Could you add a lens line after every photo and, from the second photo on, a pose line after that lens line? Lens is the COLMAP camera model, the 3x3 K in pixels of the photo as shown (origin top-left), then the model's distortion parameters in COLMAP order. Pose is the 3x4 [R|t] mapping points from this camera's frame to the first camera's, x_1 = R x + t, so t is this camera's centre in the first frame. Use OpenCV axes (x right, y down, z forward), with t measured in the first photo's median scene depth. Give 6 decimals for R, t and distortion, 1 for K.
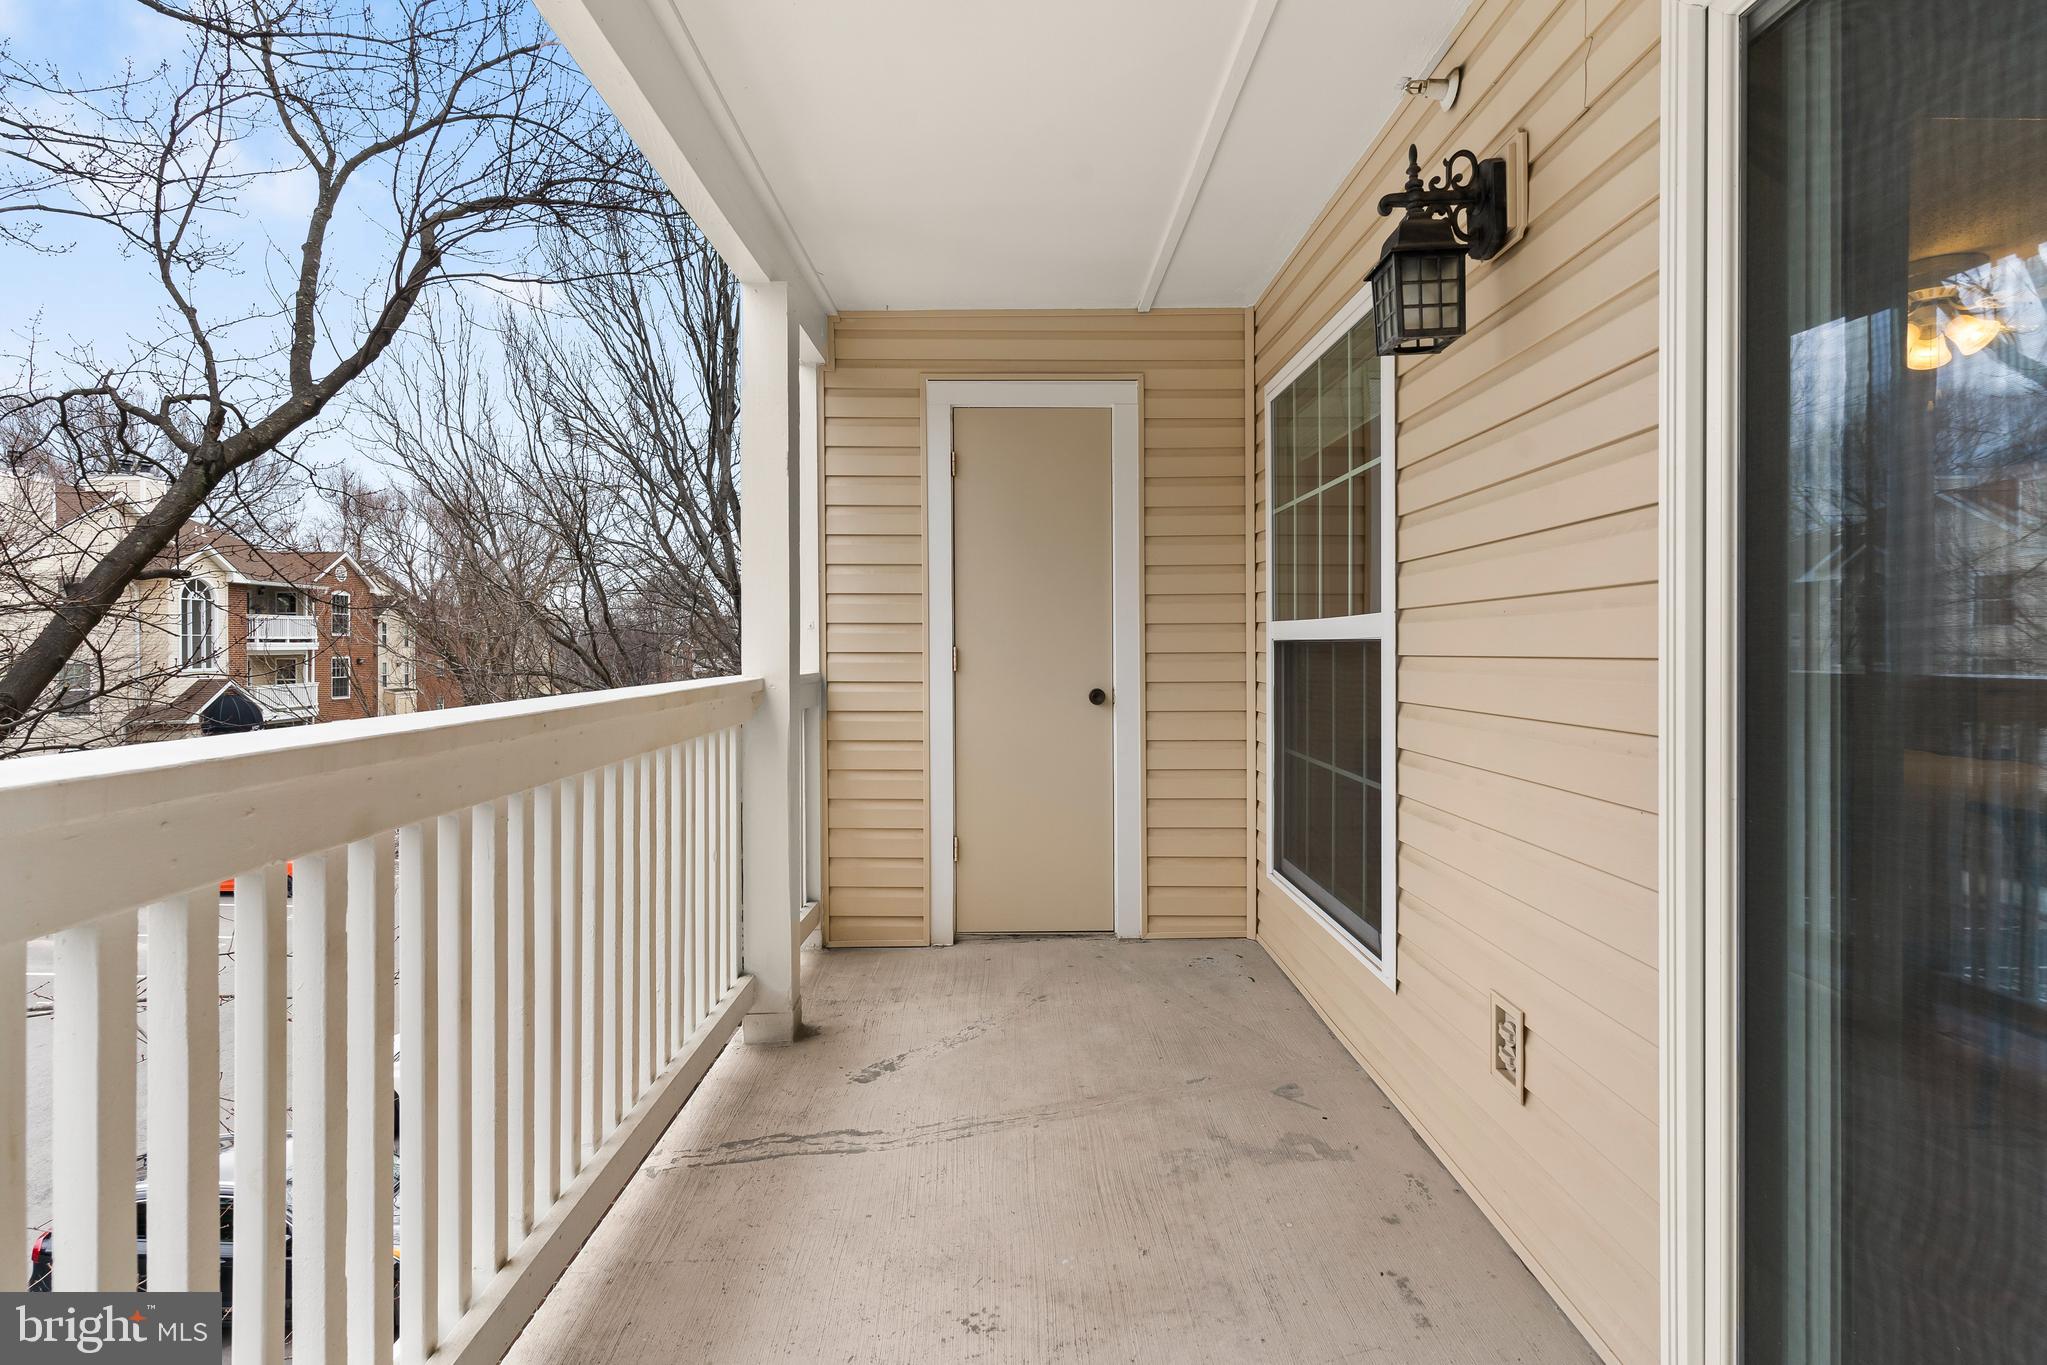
lens RADIAL K [[976.7, 0, 1011.7], [0, 976.7, 645.5], [0, 0, 1]] dist [0.003489, -0.000117]
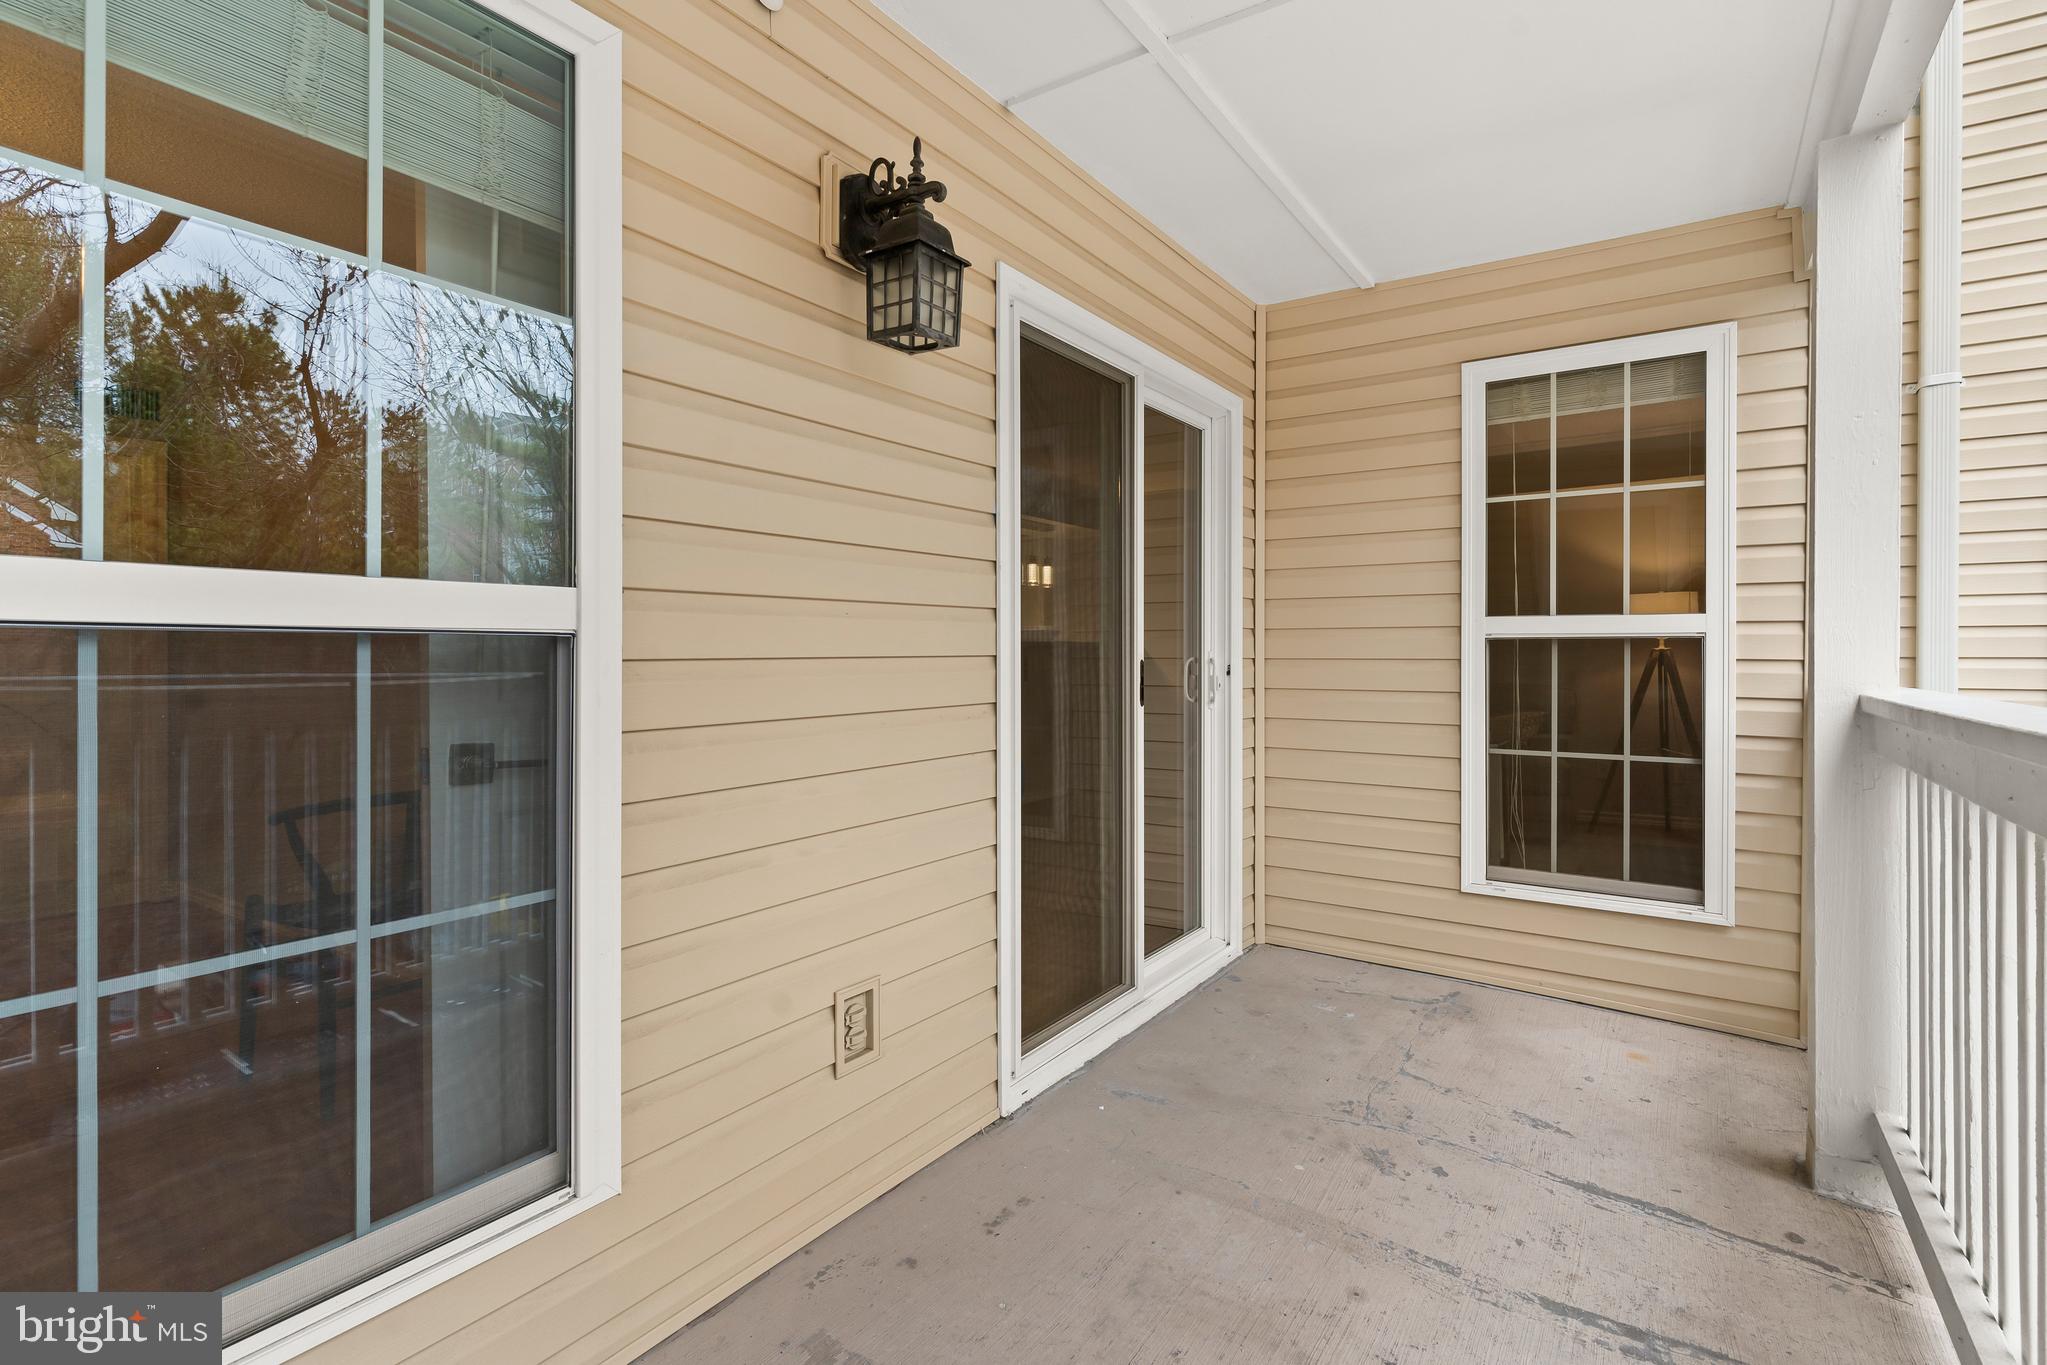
lens RADIAL K [[976.7, 0, 1020.0], [0, 976.7, 663.1], [0, 0, 1]] dist [0.003489, -0.000117]
pose [[-0.825197, -0.004038, 0.564830, -0.117298], [0.001966, 0.999948, 0.010021, 0.003761], [-0.564841, 0.009380, -0.825146, 0.898991]]
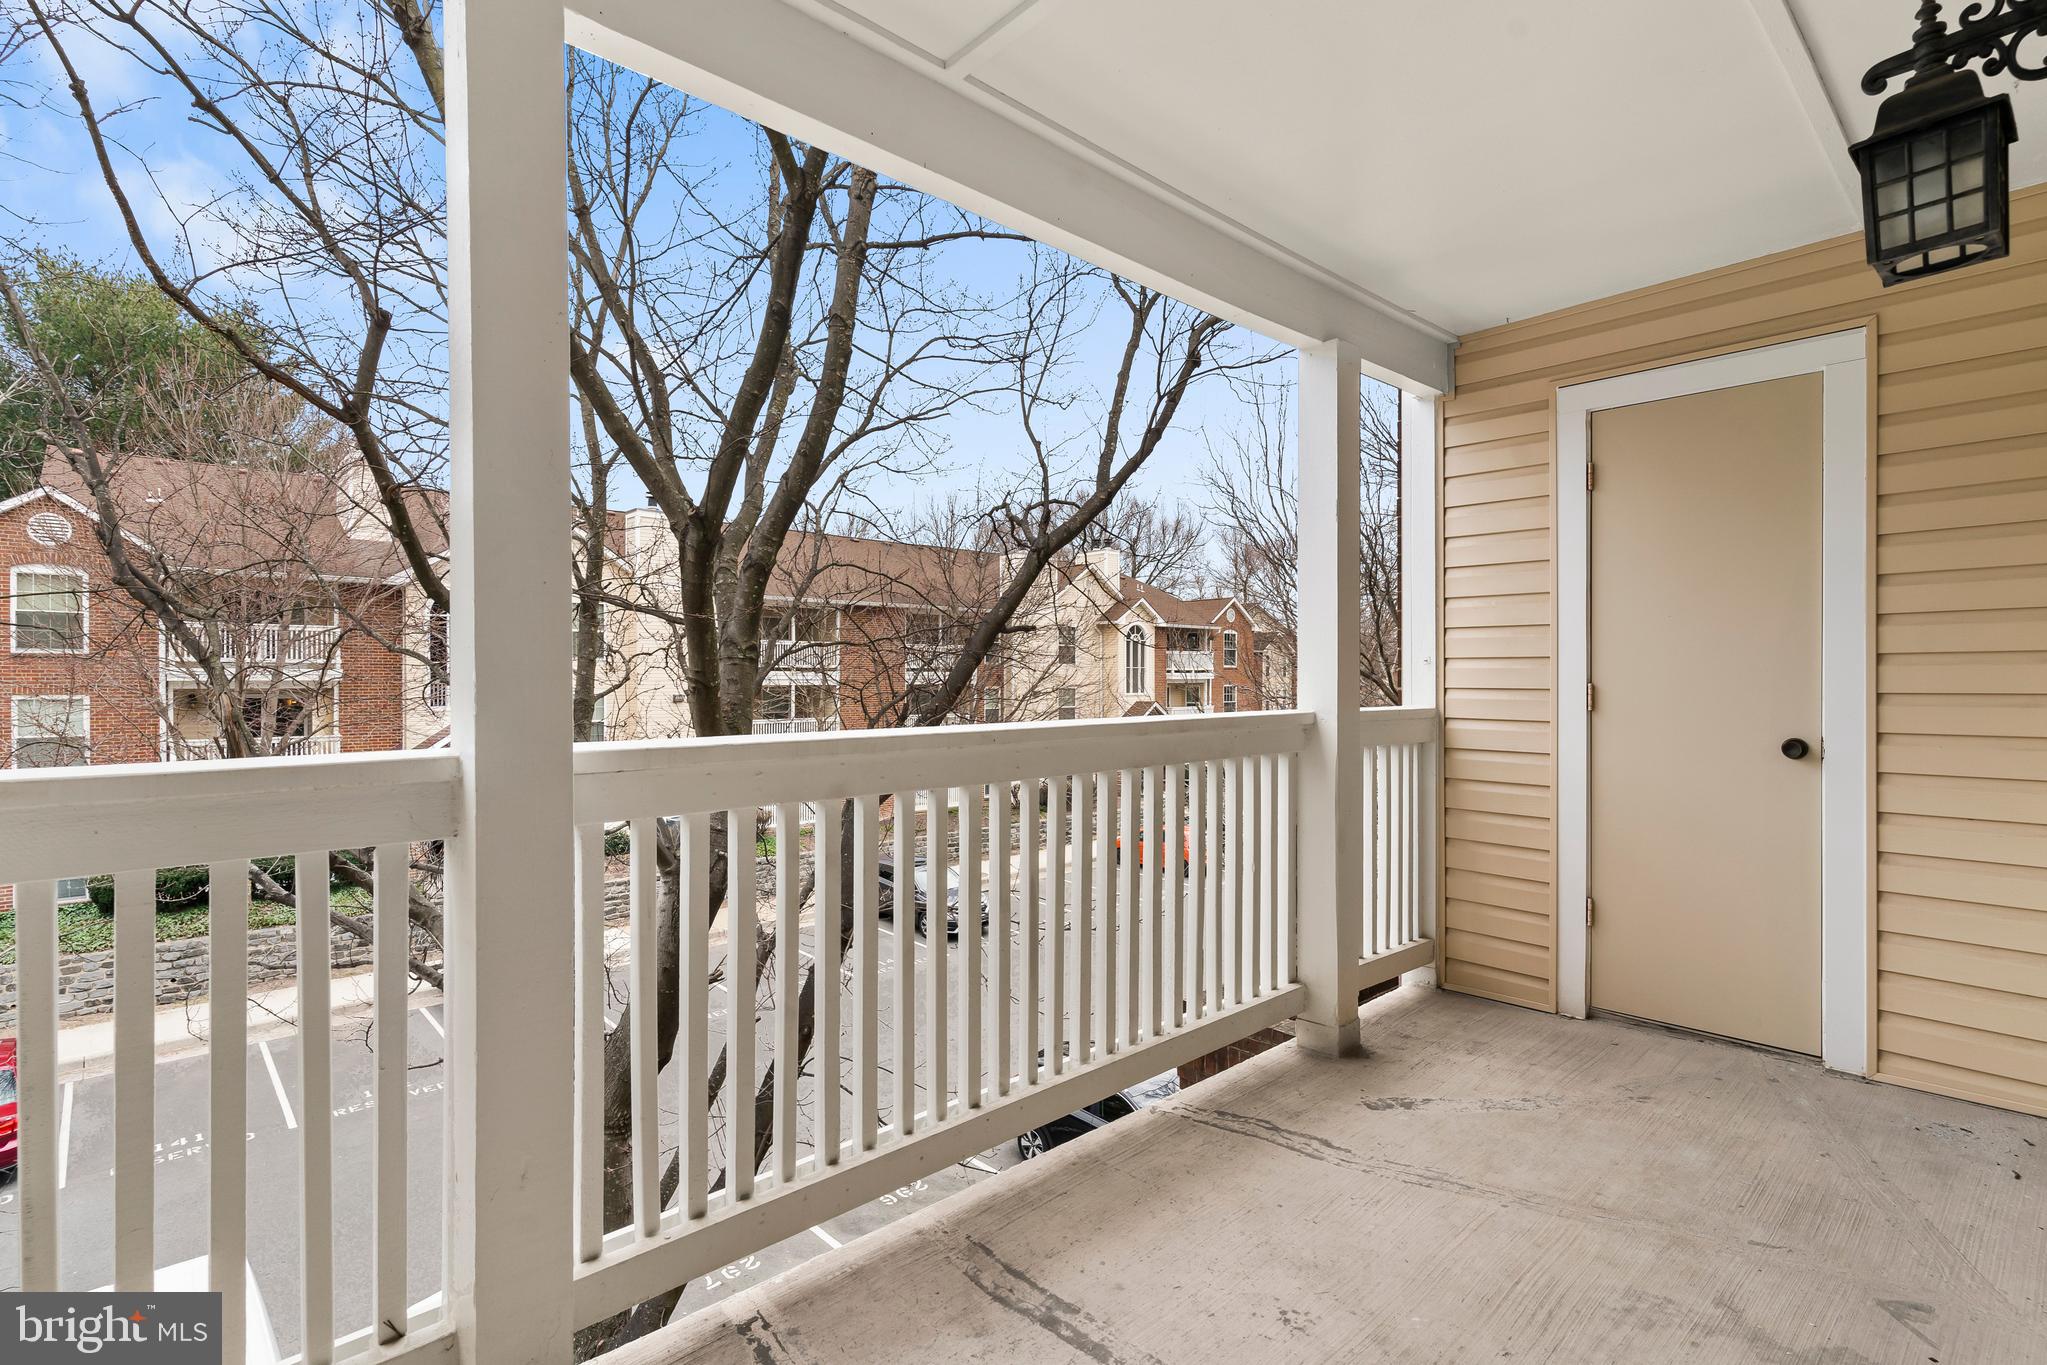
lens RADIAL K [[976.7, 0, 1027.9], [0, 976.7, 677.1], [0, 0, 1]] dist [0.003489, -0.000117]
pose [[0.679387, 0.002719, -0.733775, 0.246570], [-0.001337, 0.999996, 0.002468, -0.005801], [0.733779, -0.000696, 0.679388, 0.026324]]
